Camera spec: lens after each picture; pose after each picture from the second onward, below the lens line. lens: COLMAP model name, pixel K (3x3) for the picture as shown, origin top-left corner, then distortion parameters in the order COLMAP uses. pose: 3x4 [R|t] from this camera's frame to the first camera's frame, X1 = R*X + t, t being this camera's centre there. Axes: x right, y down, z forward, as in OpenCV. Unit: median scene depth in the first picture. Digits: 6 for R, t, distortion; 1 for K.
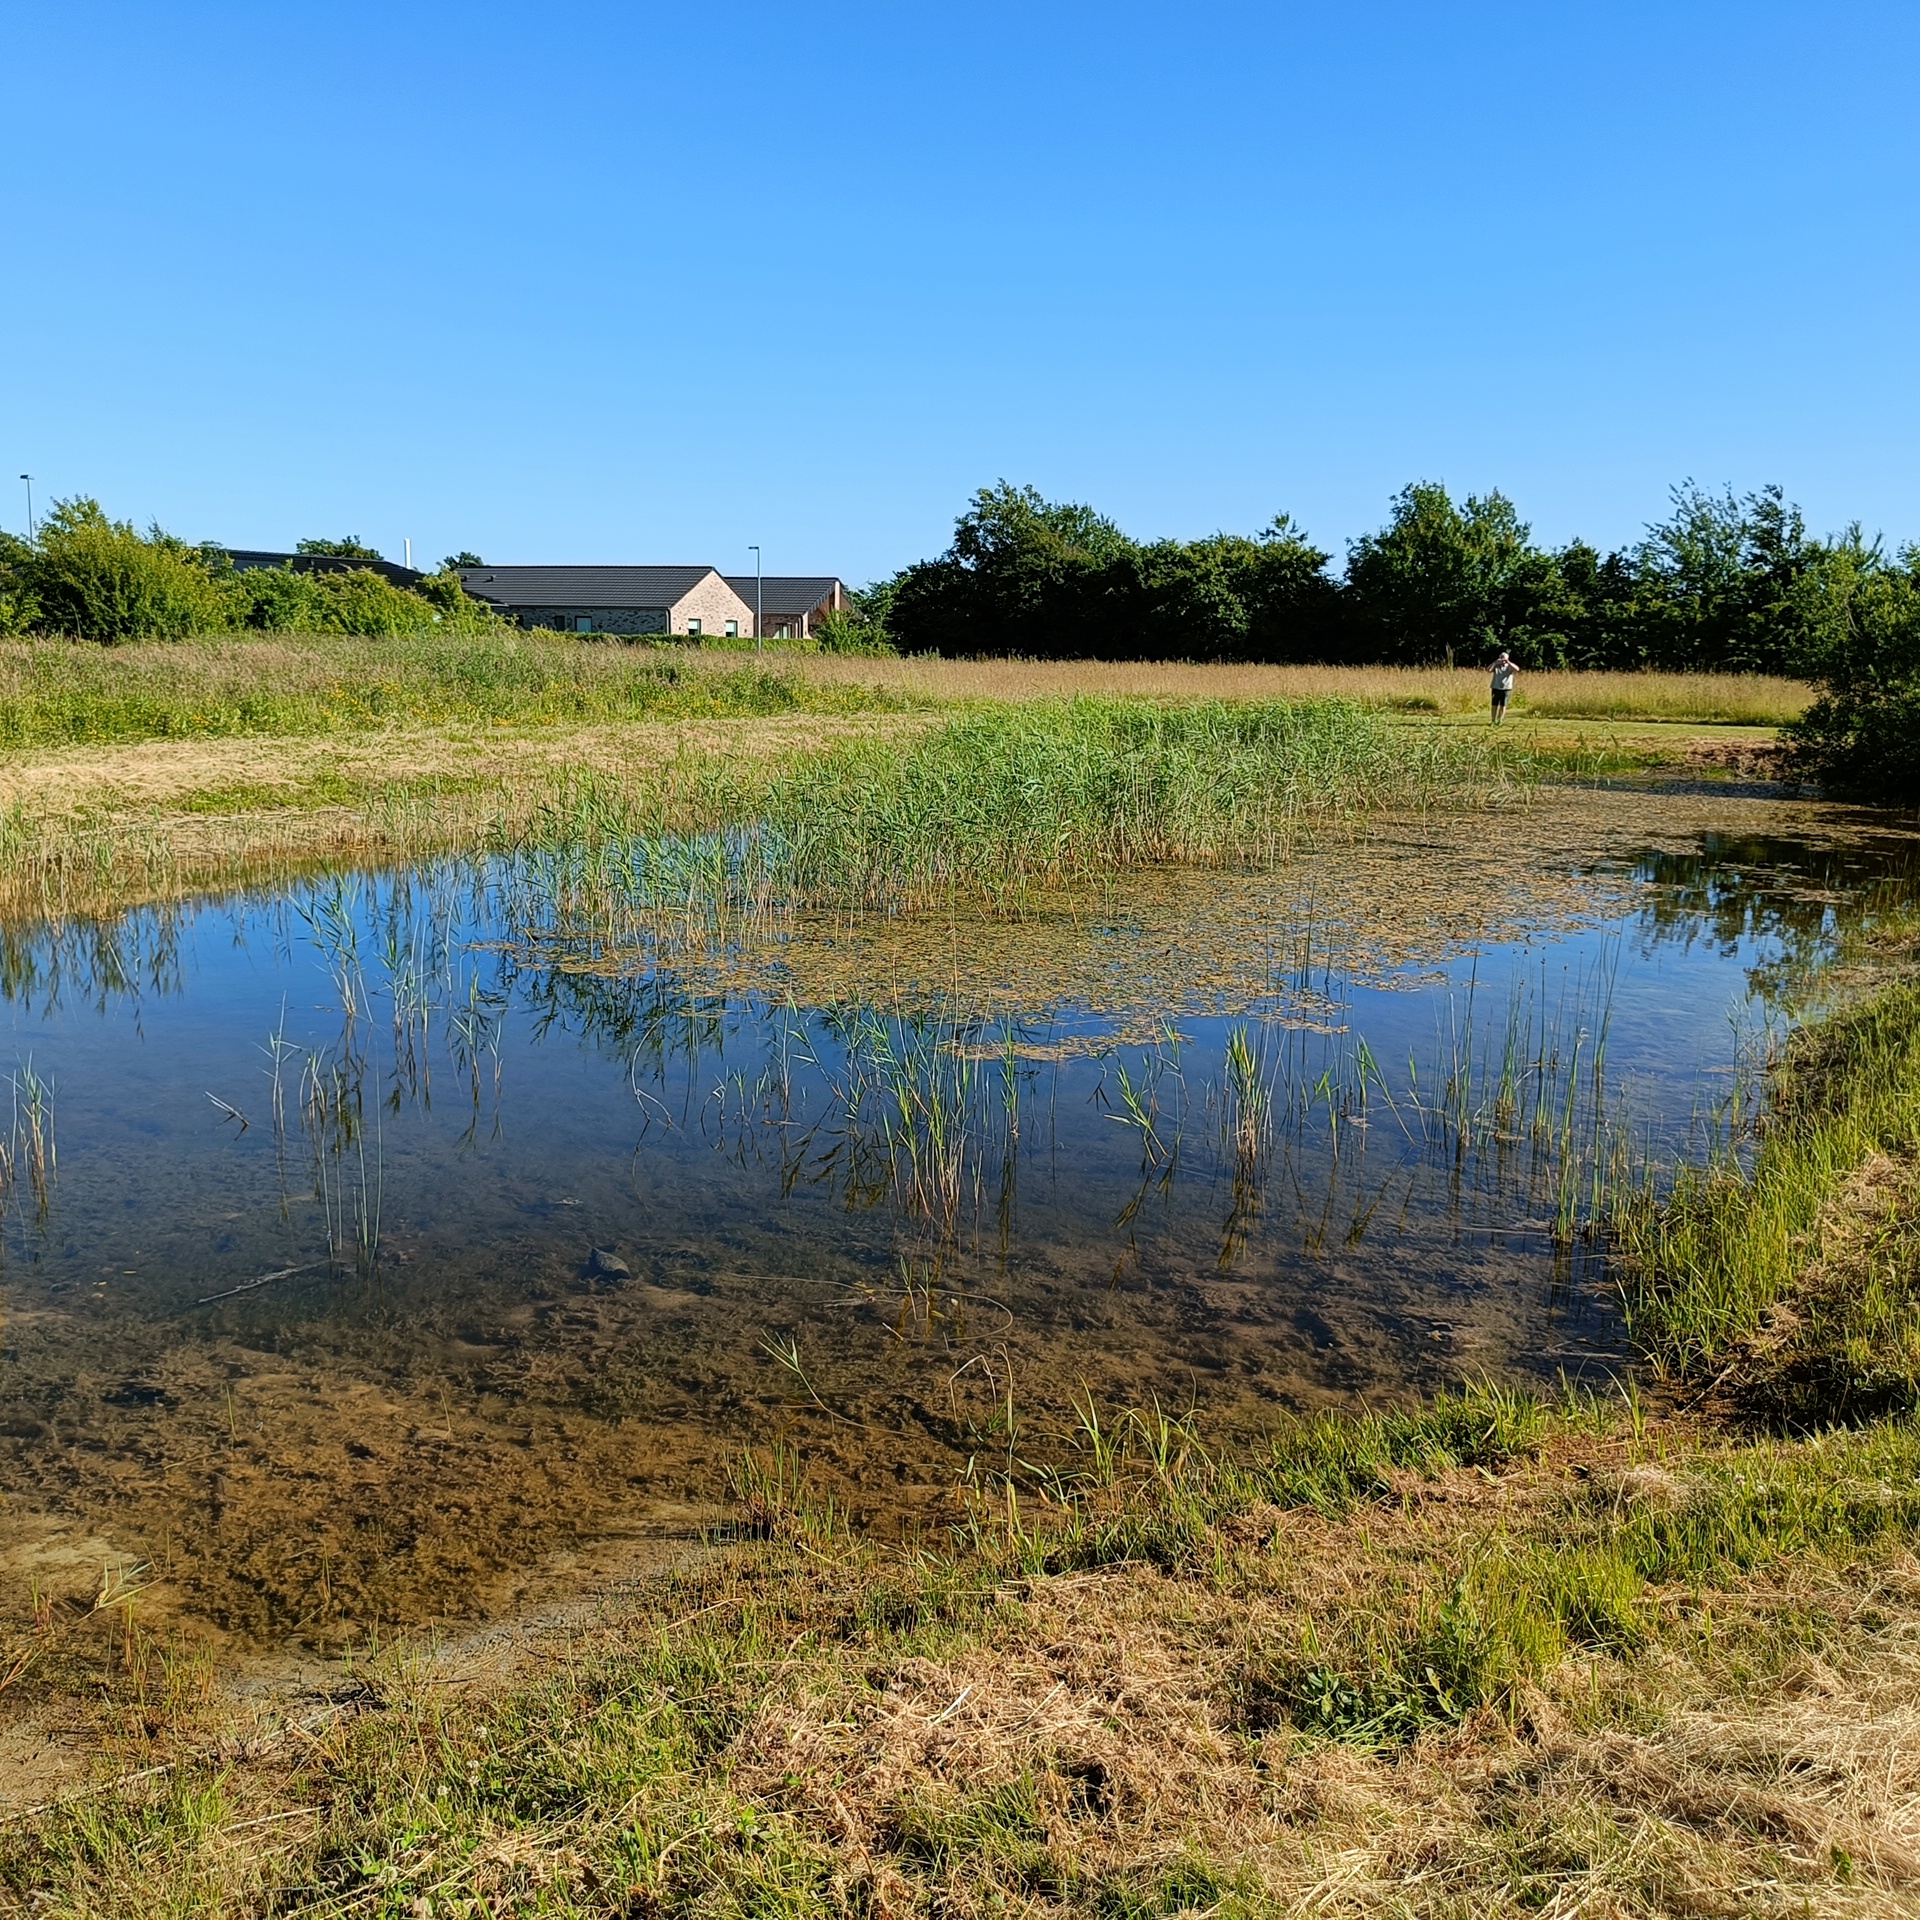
lens RADIAL K [[1778.1, 0, 954.9], [0, 1778.1, 959.5], [0, 0, 1]] dist [0.007307, -0.017263]
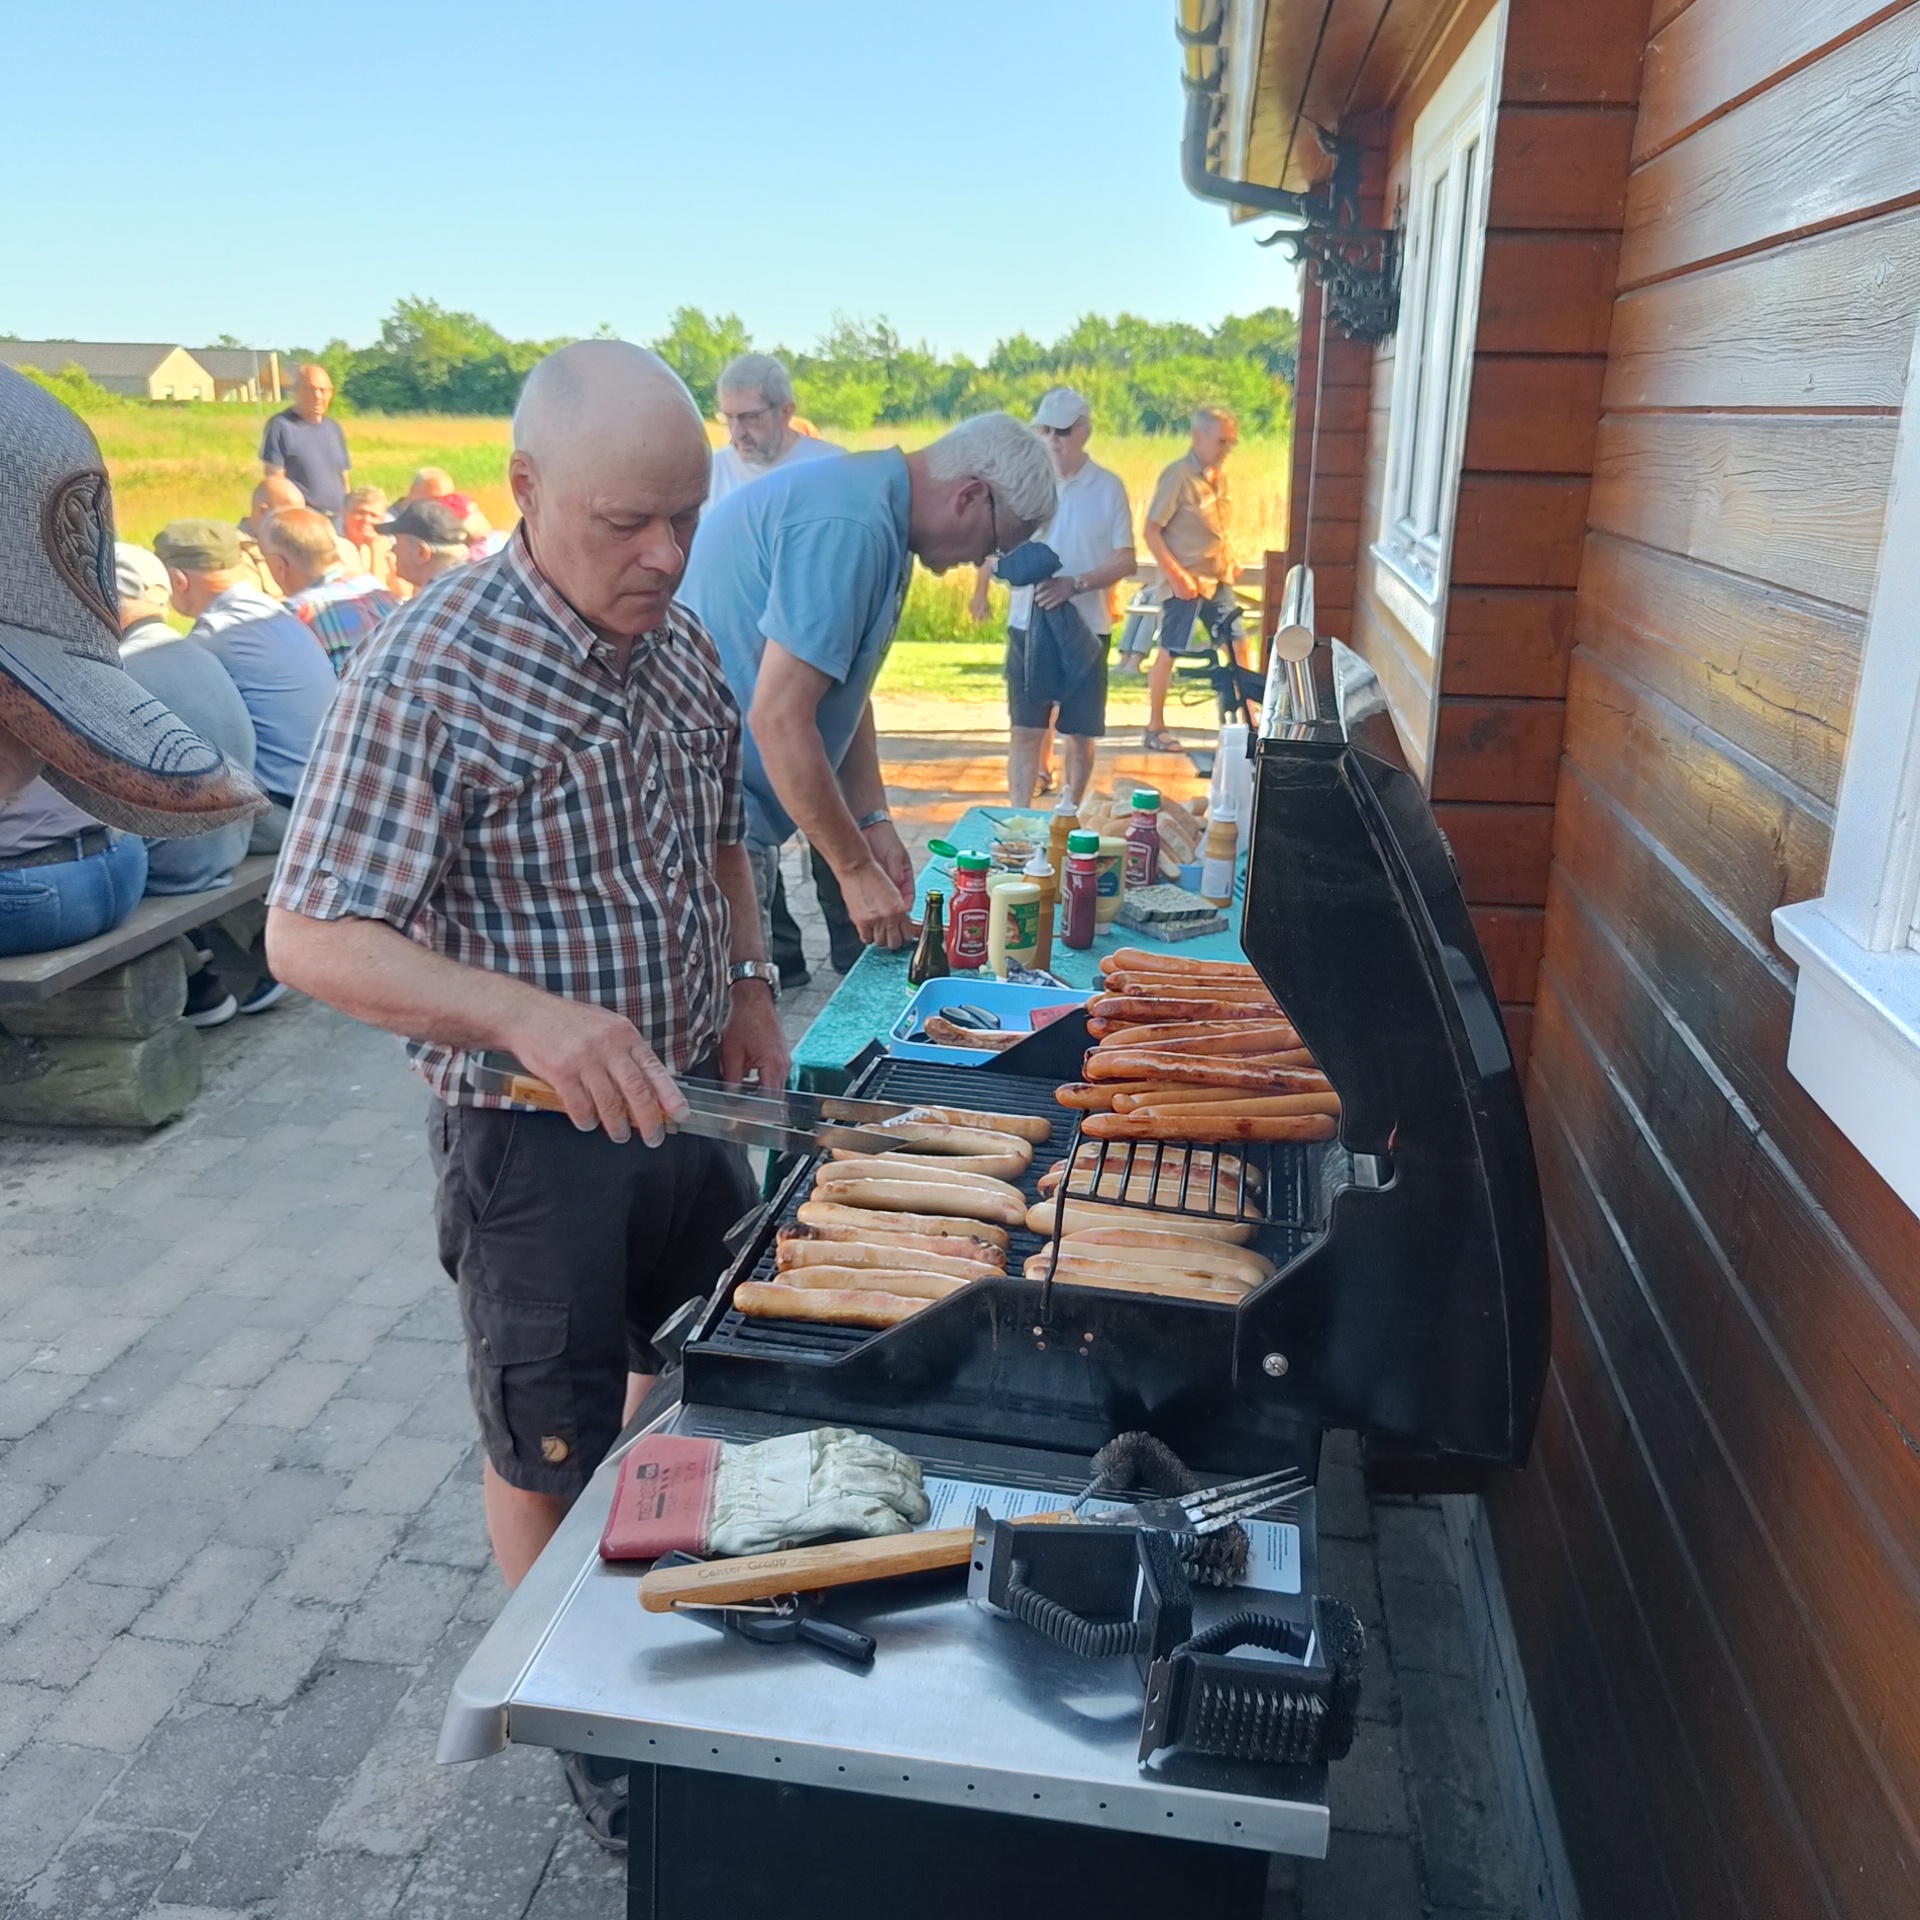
lens RADIAL K [[1778.1, 0, 954.9], [0, 1778.1, 959.5], [0, 0, 1]] dist [0.007307, -0.017263]
pose [[0.949616, -0.094773, 0.298743, -0.039606], [0.054299, 0.988520, 0.140996, 0.091450], [-0.308676, -0.117670, 0.943861, -0.588559]]
